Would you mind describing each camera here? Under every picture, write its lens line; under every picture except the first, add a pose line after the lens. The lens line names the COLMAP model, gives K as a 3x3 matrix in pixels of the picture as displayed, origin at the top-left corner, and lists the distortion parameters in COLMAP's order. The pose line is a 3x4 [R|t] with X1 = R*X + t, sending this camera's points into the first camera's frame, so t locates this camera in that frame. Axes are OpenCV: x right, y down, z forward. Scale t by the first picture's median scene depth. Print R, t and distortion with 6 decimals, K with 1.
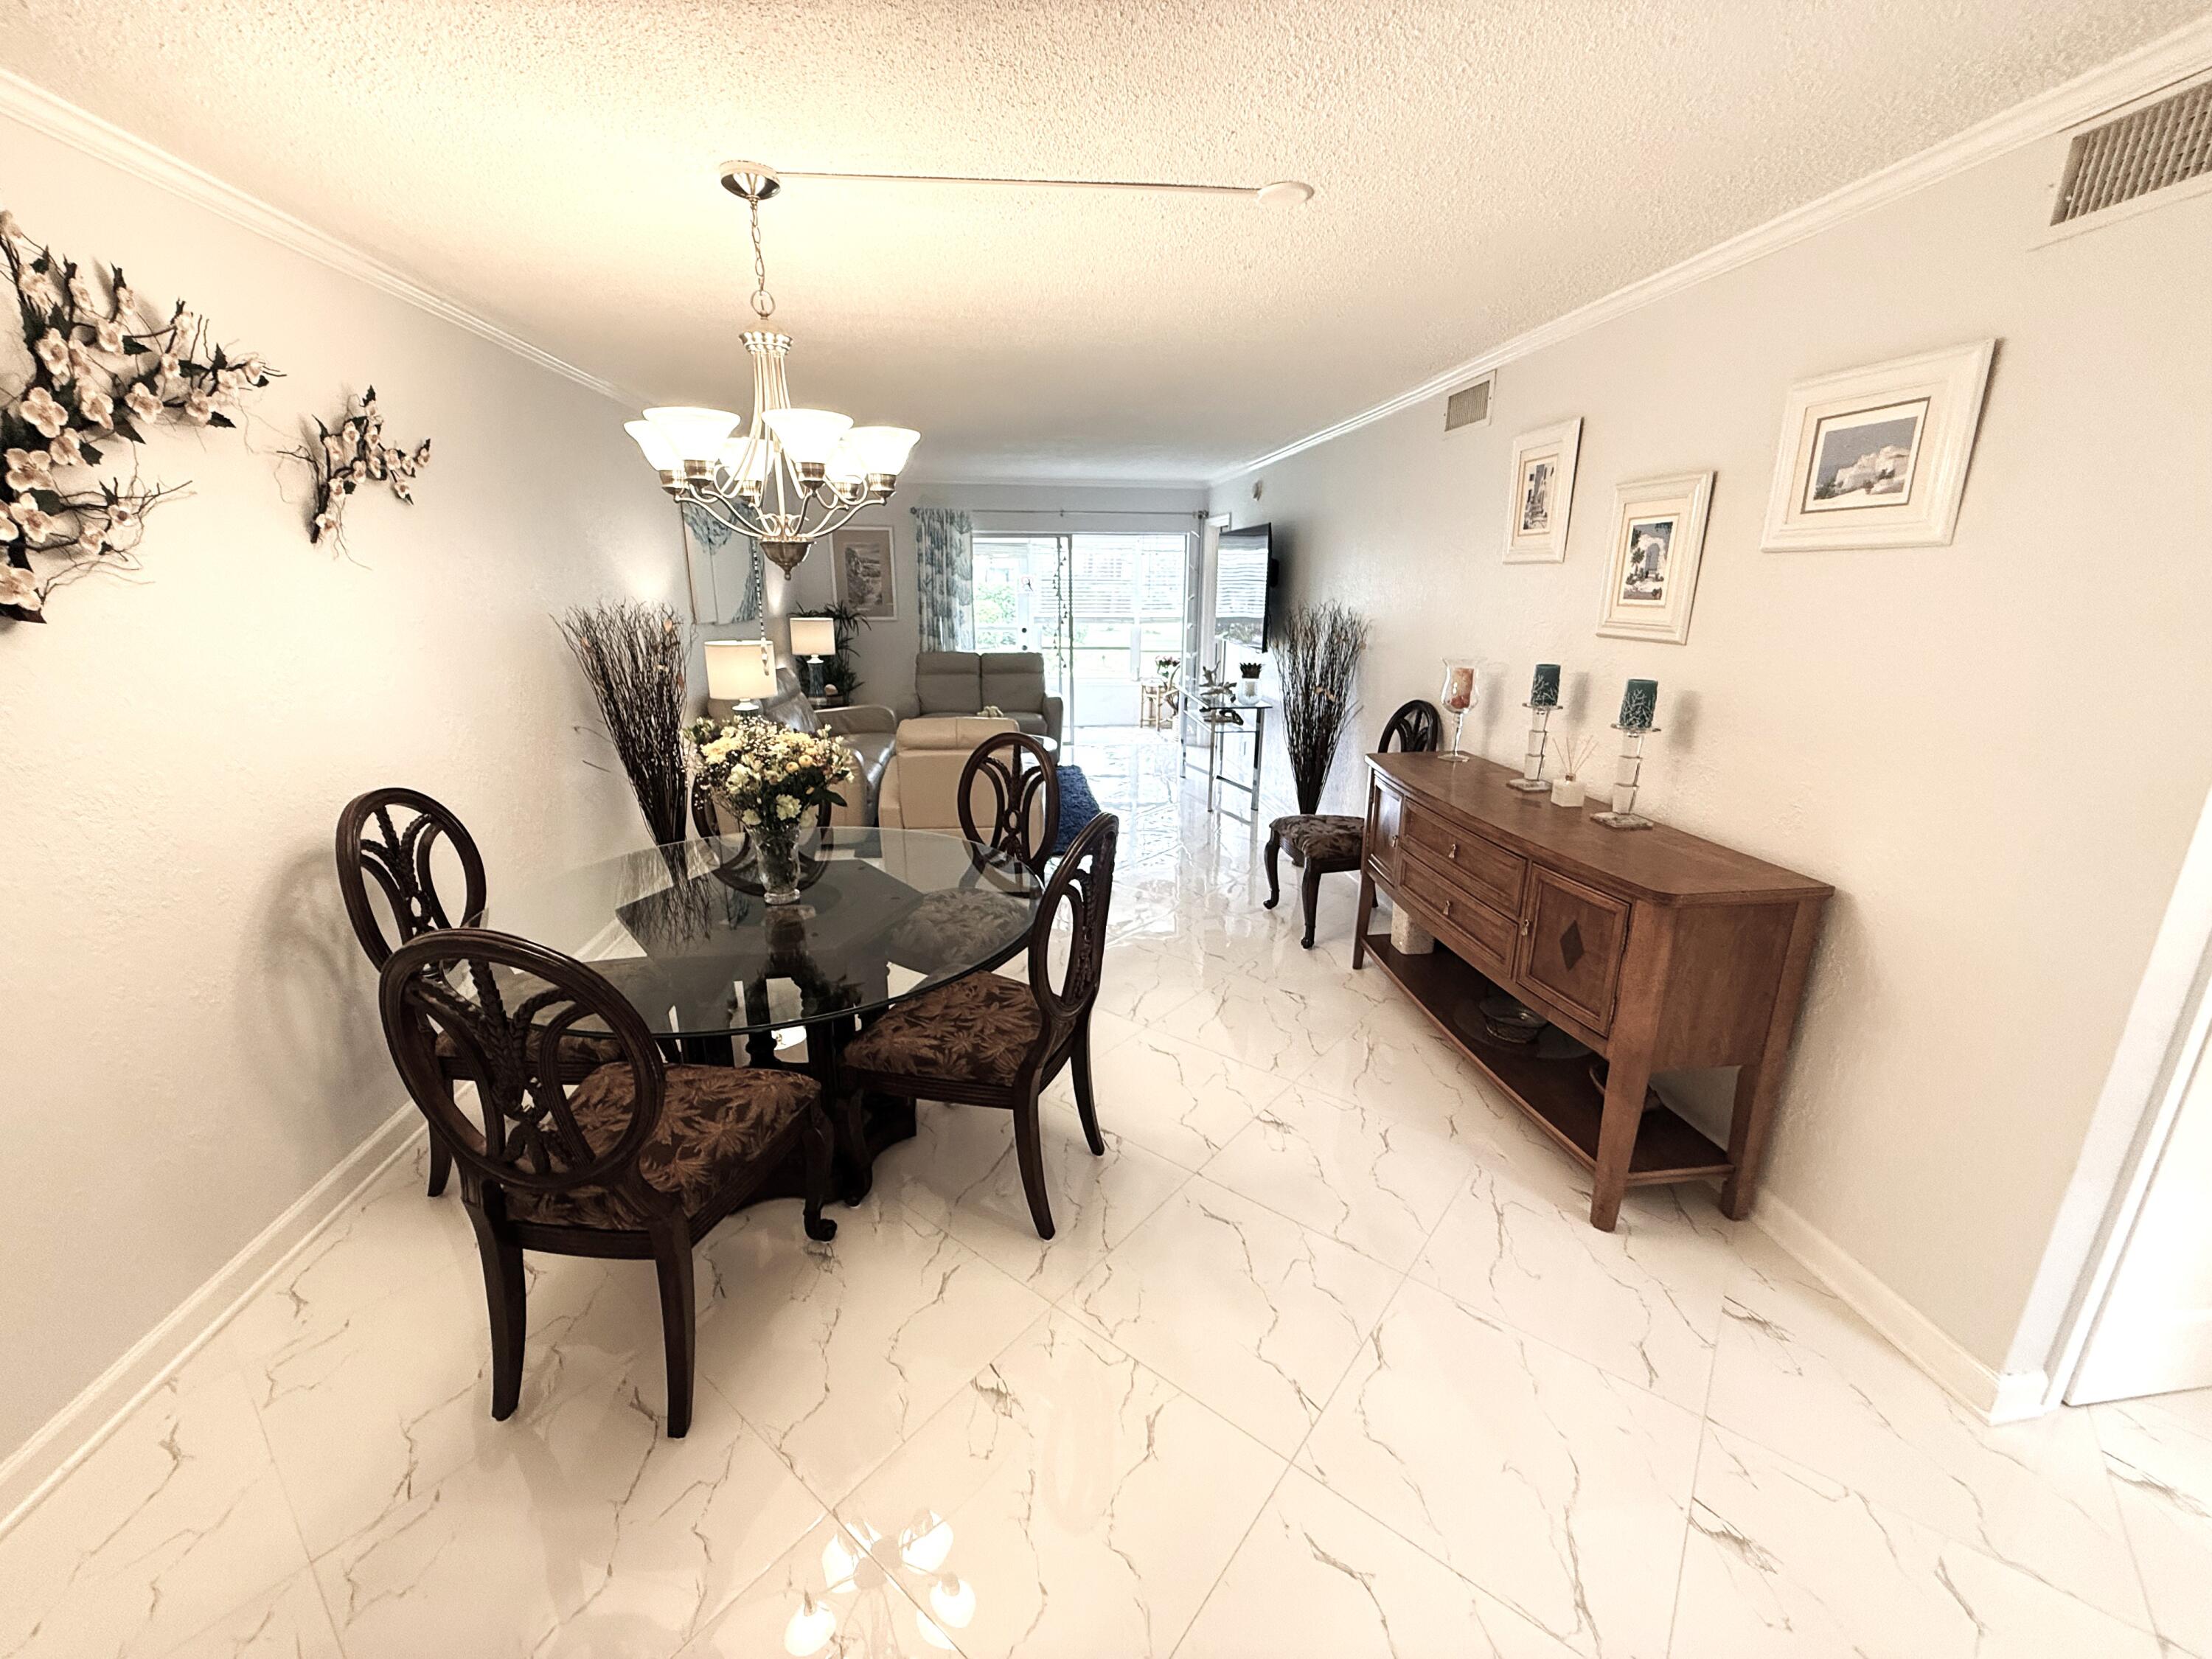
lens RADIAL K [[865.8, 0, 1110.0], [0, 865.8, 816.7], [0, 0, 1]] dist [-0.002208, 0.001213]
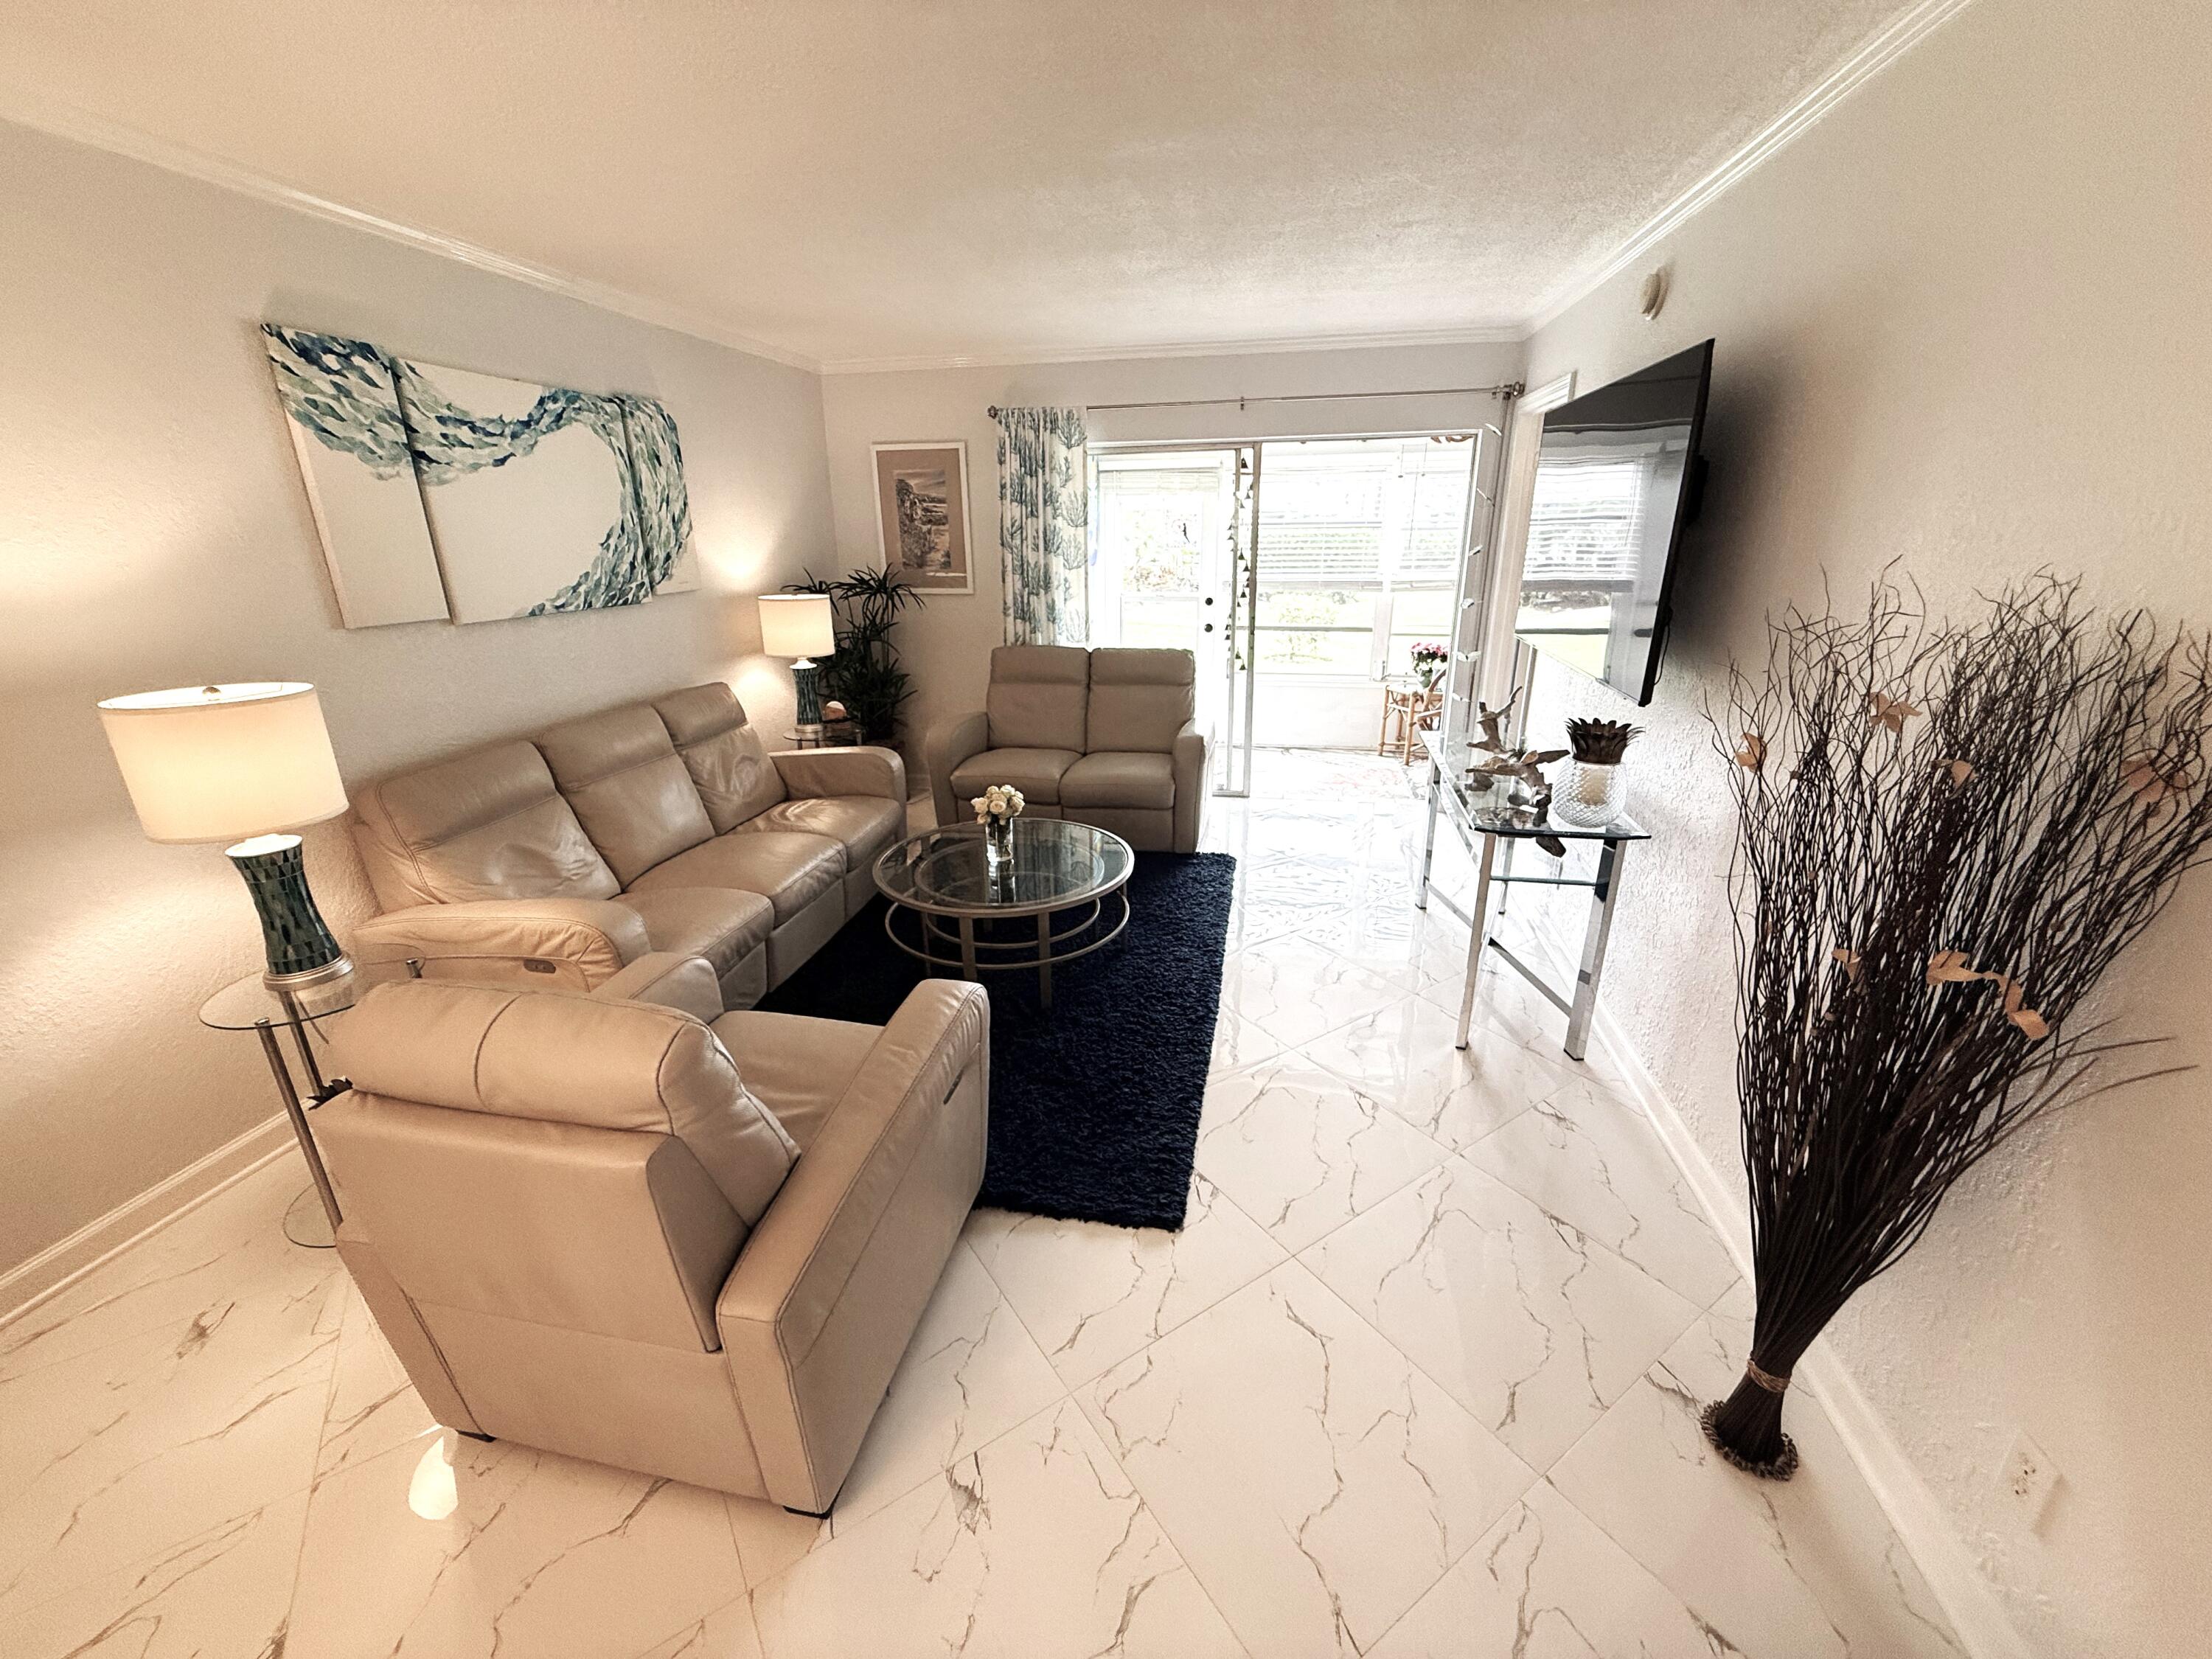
lens RADIAL K [[865.8, 0, 1115.0], [0, 865.8, 813.1], [0, 0, 1]] dist [-0.002208, 0.001213]
pose [[0.951289, 0.077574, -0.298383, 0.055848], [-0.061339, 0.996101, 0.063409, -0.114936], [0.302138, -0.042017, 0.952338, 0.427179]]
